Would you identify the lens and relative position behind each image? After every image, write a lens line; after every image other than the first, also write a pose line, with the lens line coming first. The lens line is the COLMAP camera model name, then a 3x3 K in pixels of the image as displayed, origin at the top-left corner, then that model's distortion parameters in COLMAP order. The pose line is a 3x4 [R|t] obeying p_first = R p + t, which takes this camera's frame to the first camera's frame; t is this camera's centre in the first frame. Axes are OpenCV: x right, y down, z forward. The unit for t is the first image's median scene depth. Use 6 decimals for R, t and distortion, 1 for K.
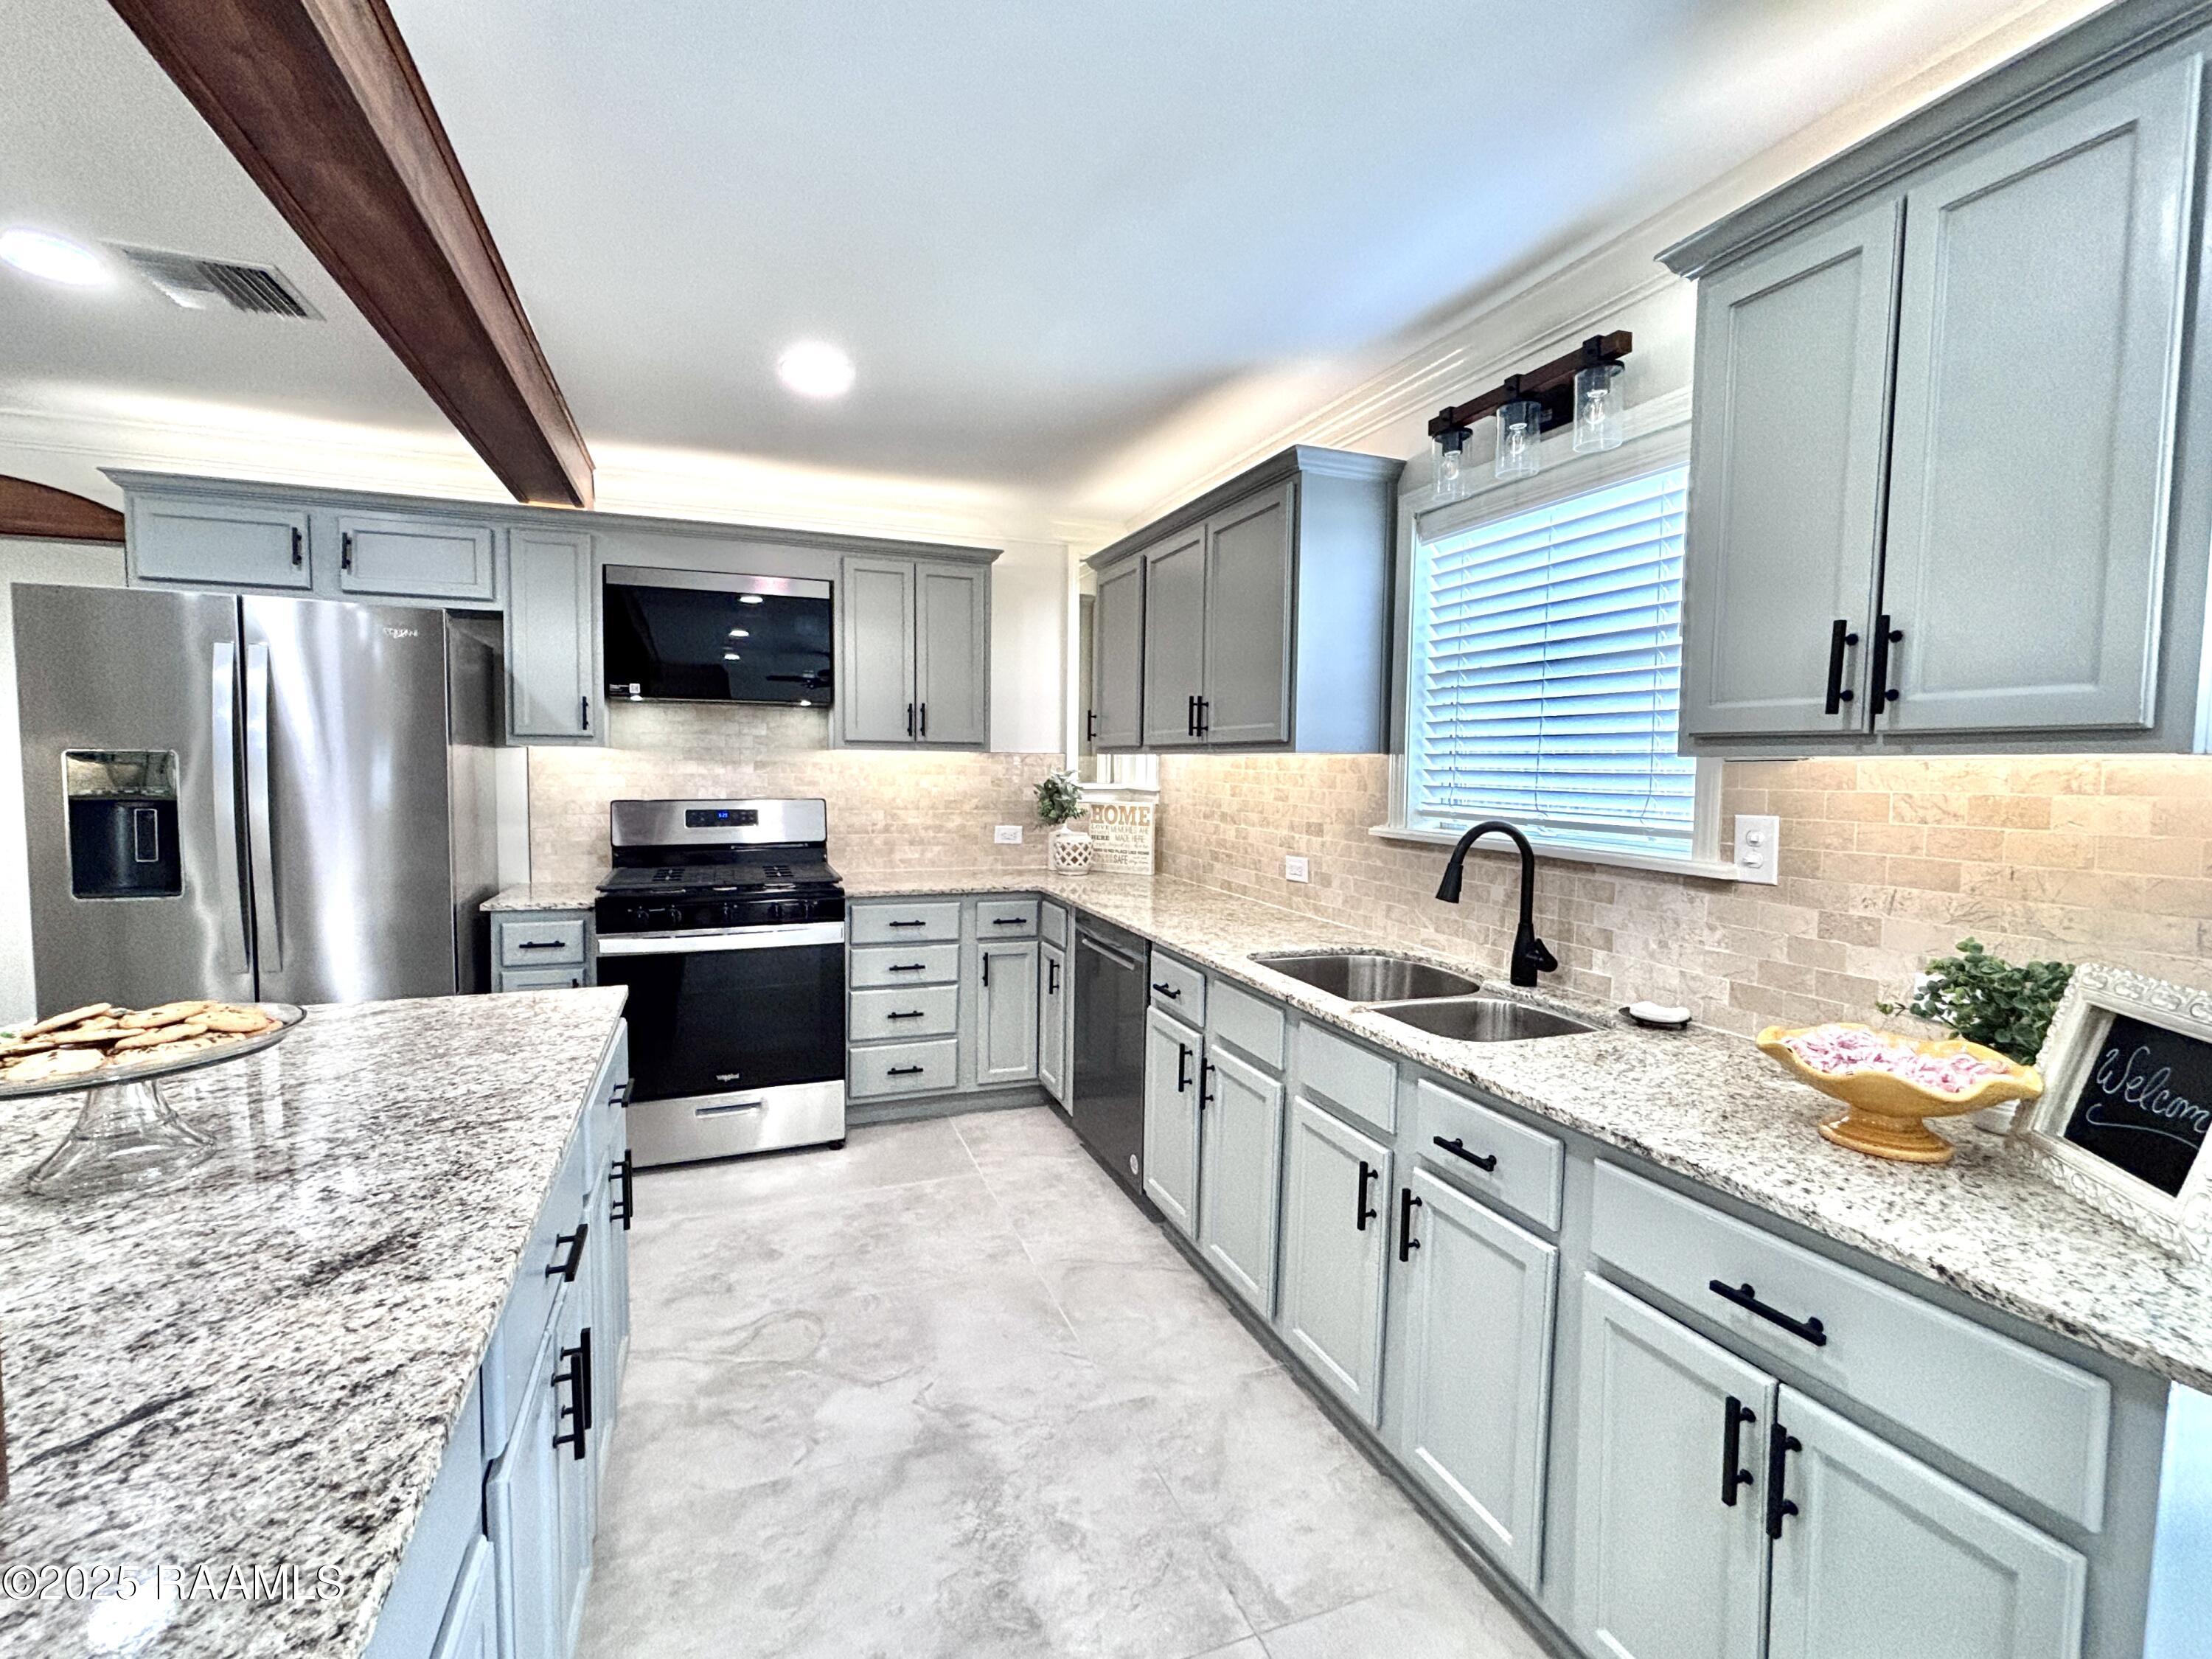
lens RADIAL K [[981.2, 0, 1102.9], [0, 981.2, 827.0], [0, 0, 1]] dist [0.004429, 0.000847]
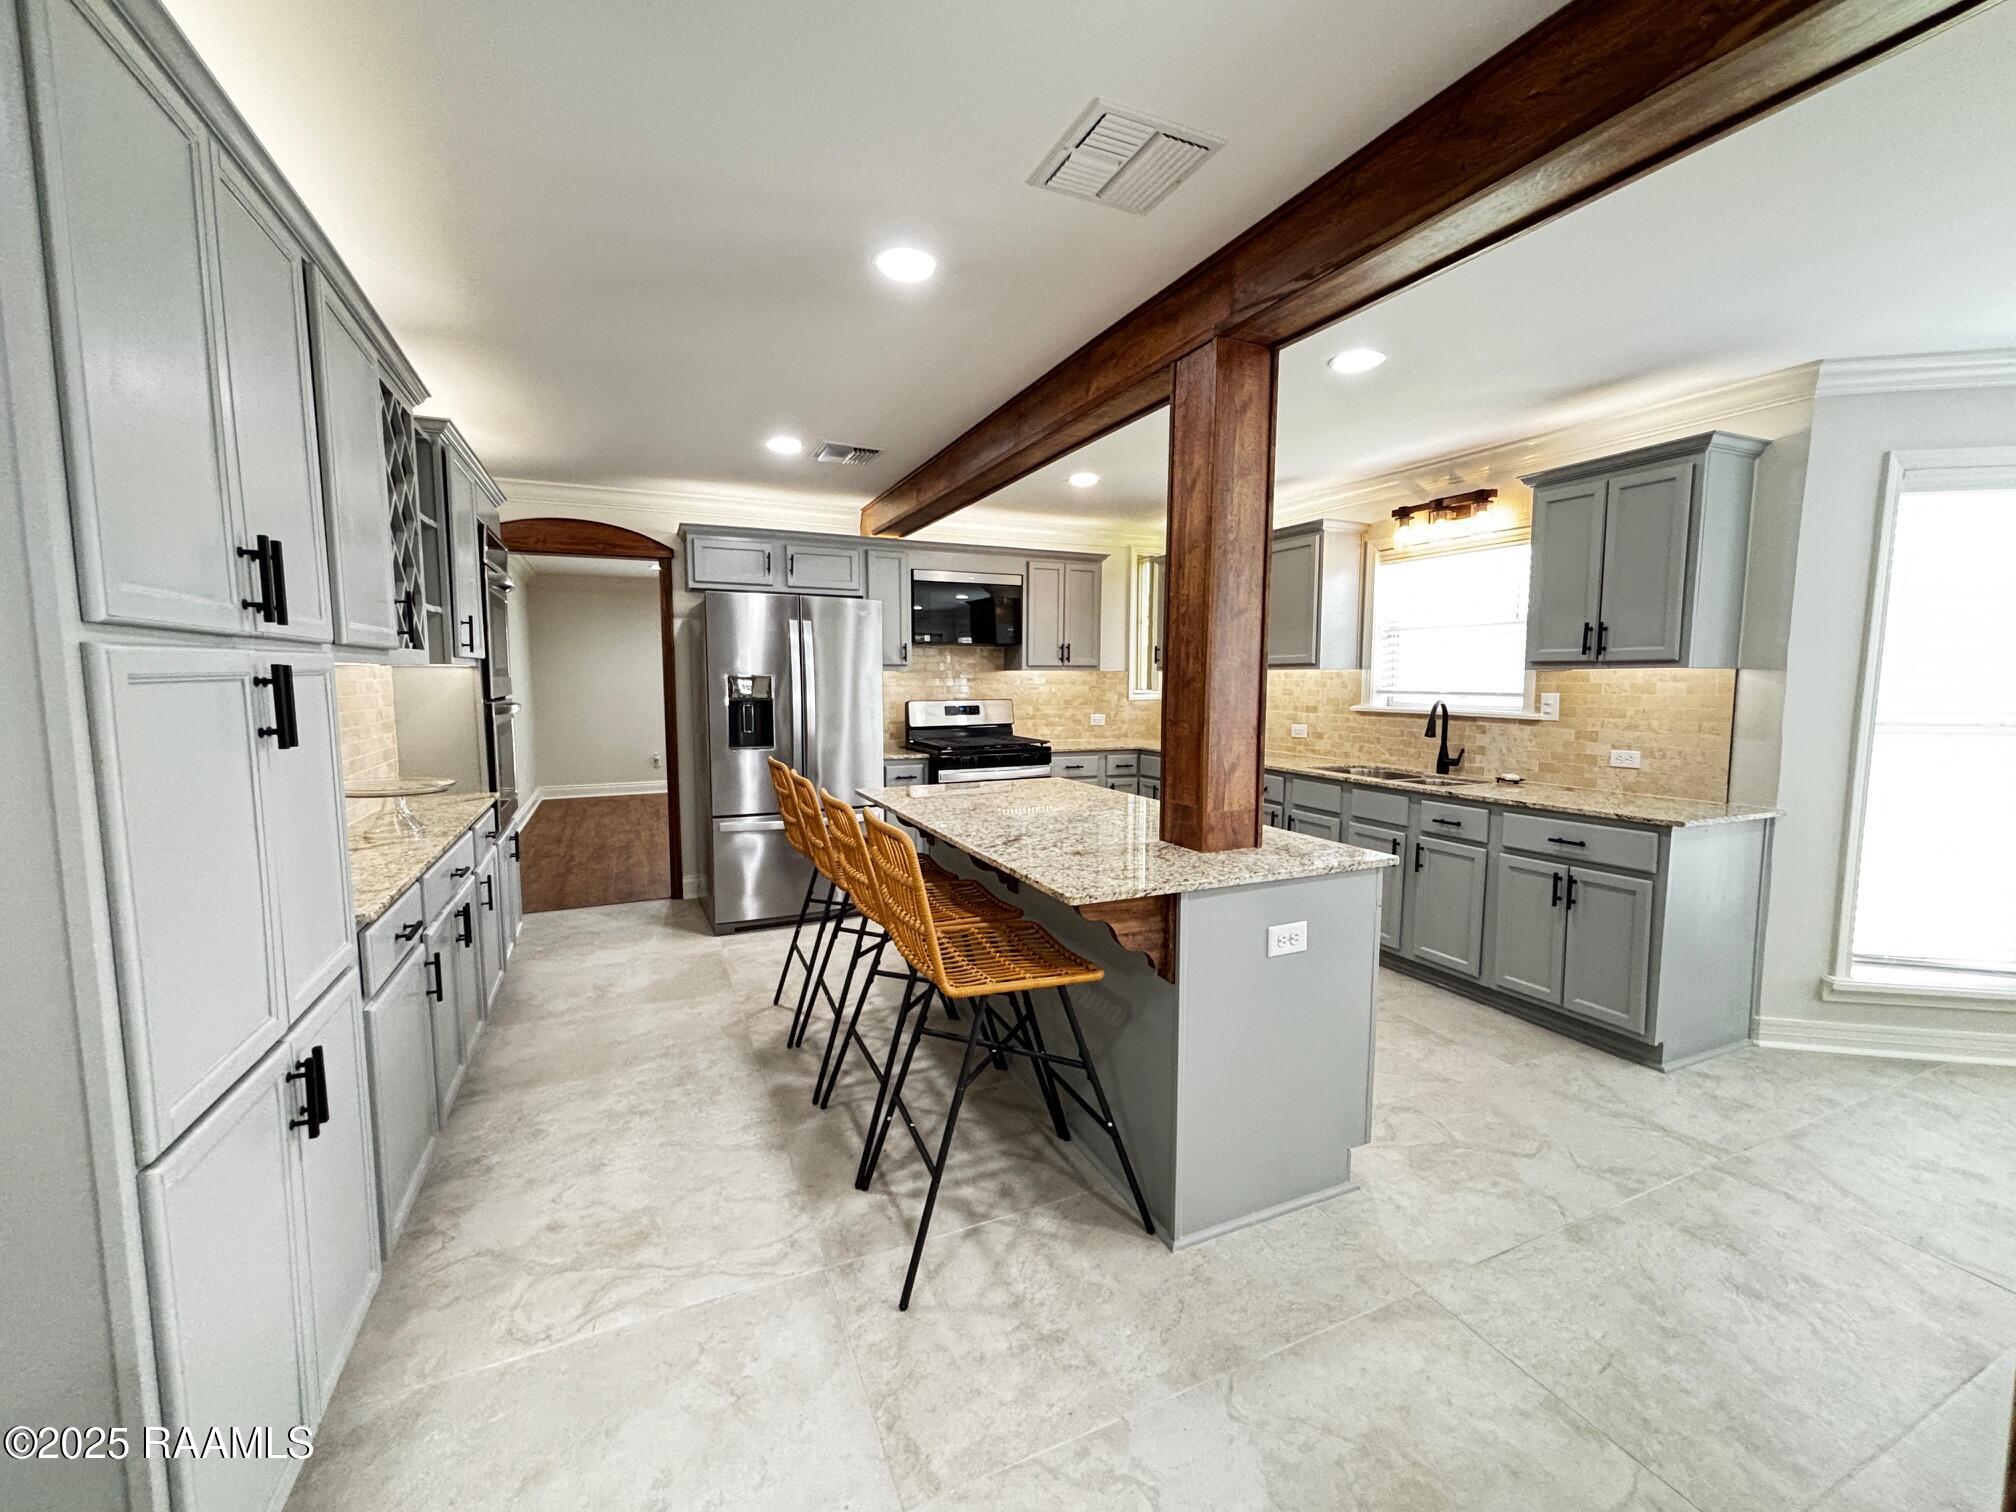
lens RADIAL K [[817.5, 0, 1000.9], [0, 817.5, 754.4], [0, 0, 1]] dist [-0.009697, -0.000801]
pose [[0.998704, -0.018059, 0.047576, -0.823958], [0.016721, 0.999457, 0.028387, 0.061886], [-0.048063, -0.027555, 0.998464, -0.992410]]
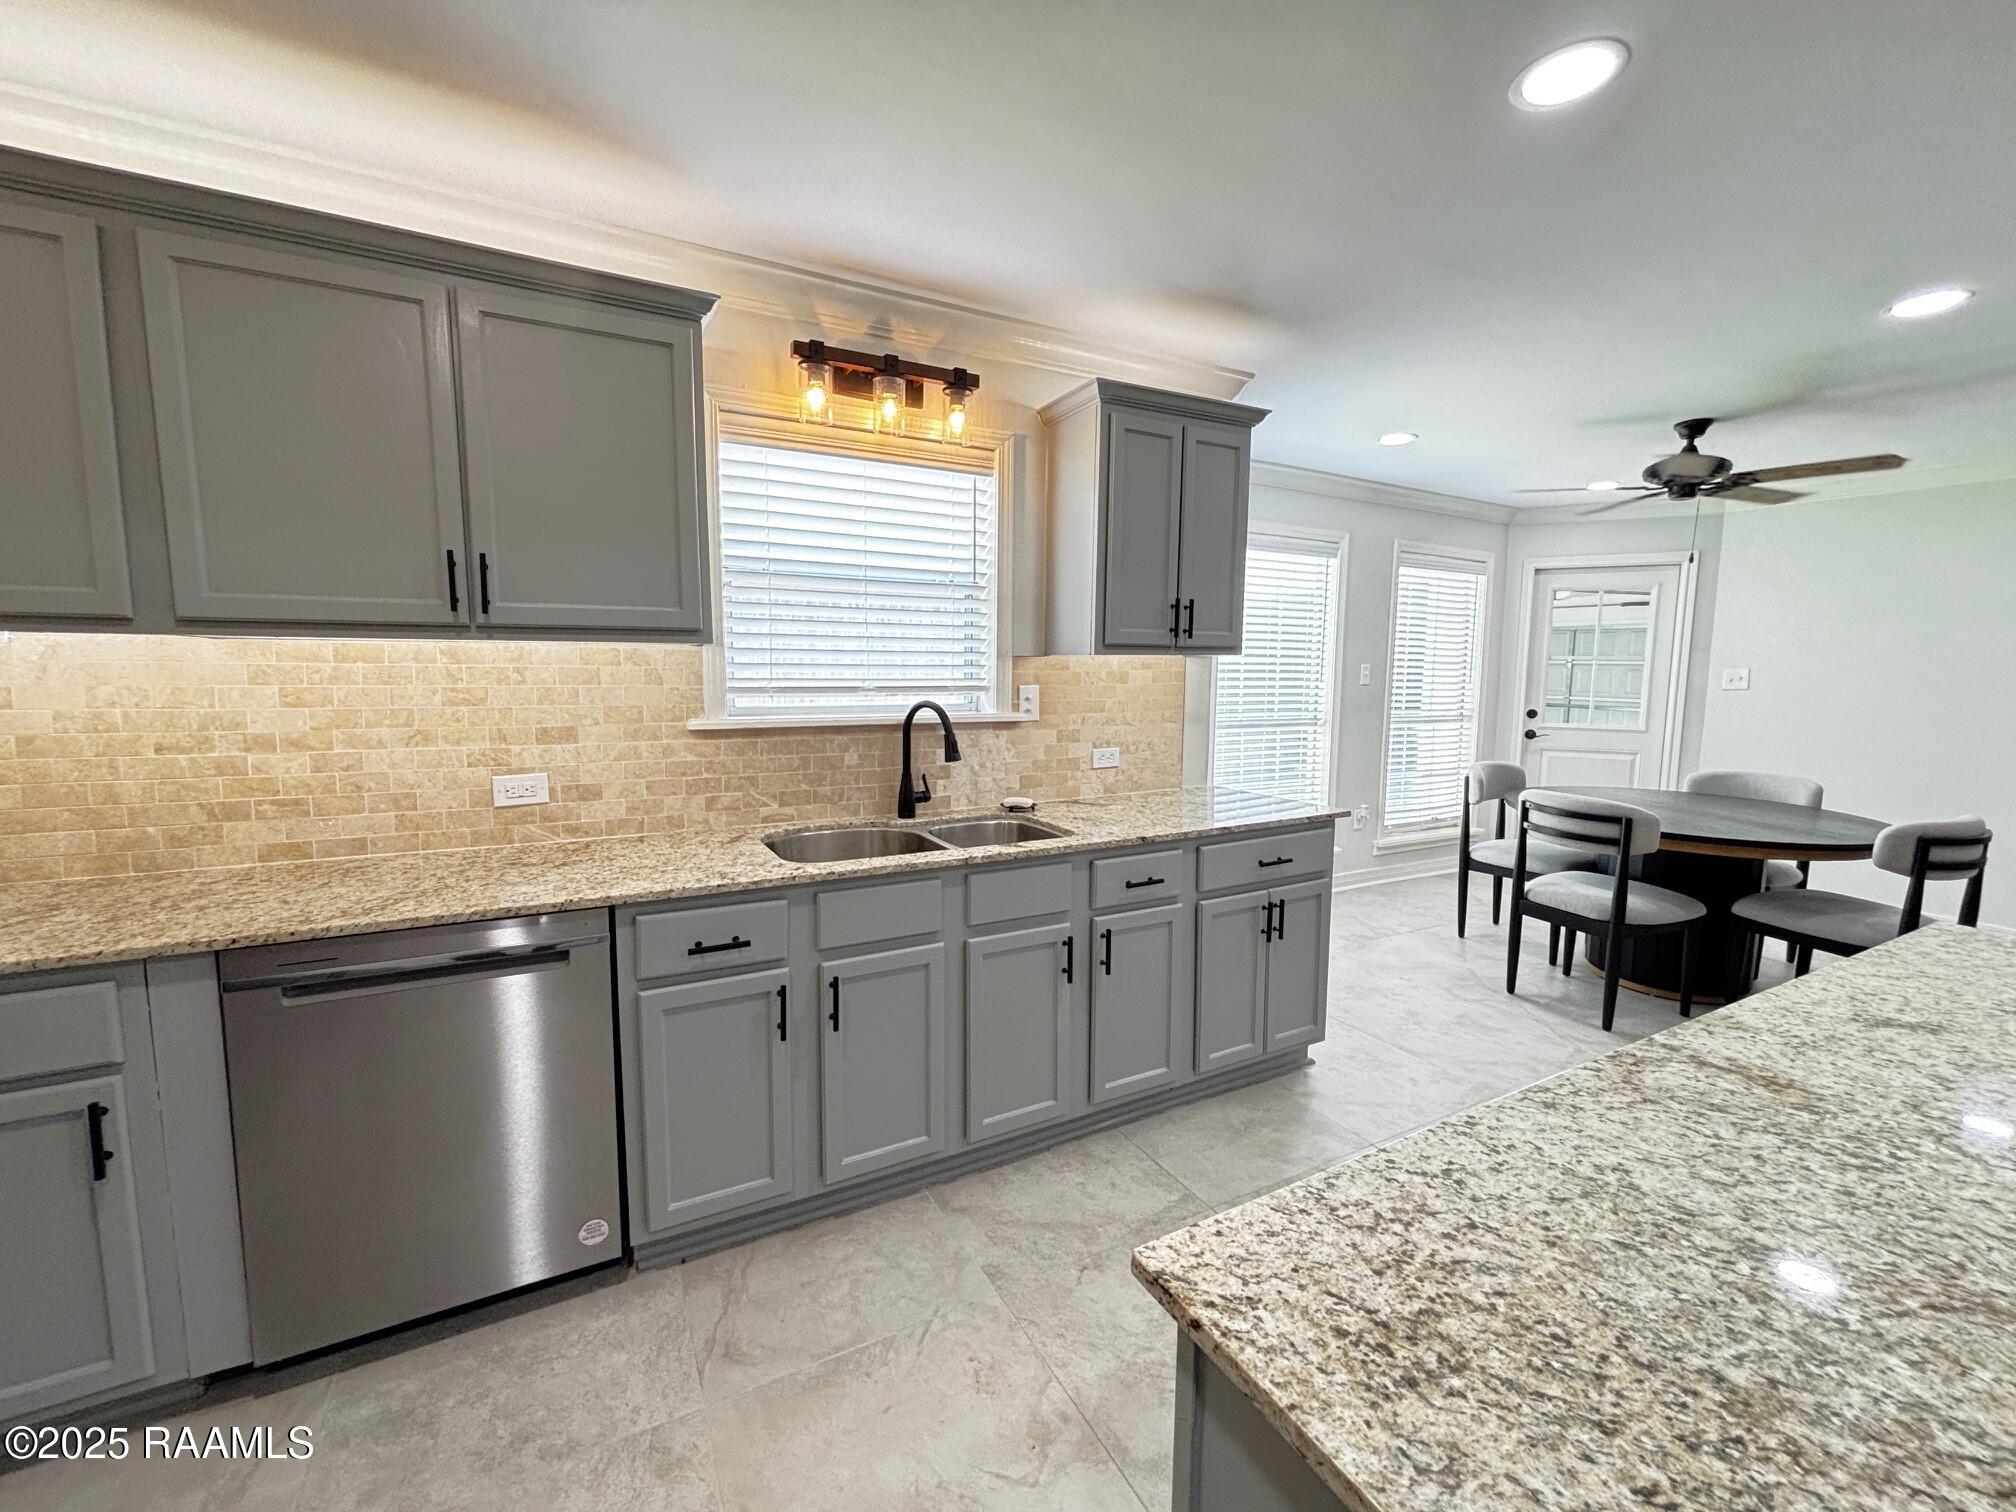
lens RADIAL K [[817.5, 0, 1003.9], [0, 817.5, 759.2], [0, 0, 1]] dist [-0.009697, -0.000801]
pose [[-0.118886, -0.122152, 0.985365, -0.890634], [0.061158, 0.989618, 0.130058, -0.077583], [-0.991023, 0.075725, -0.110182, 1.247252]]
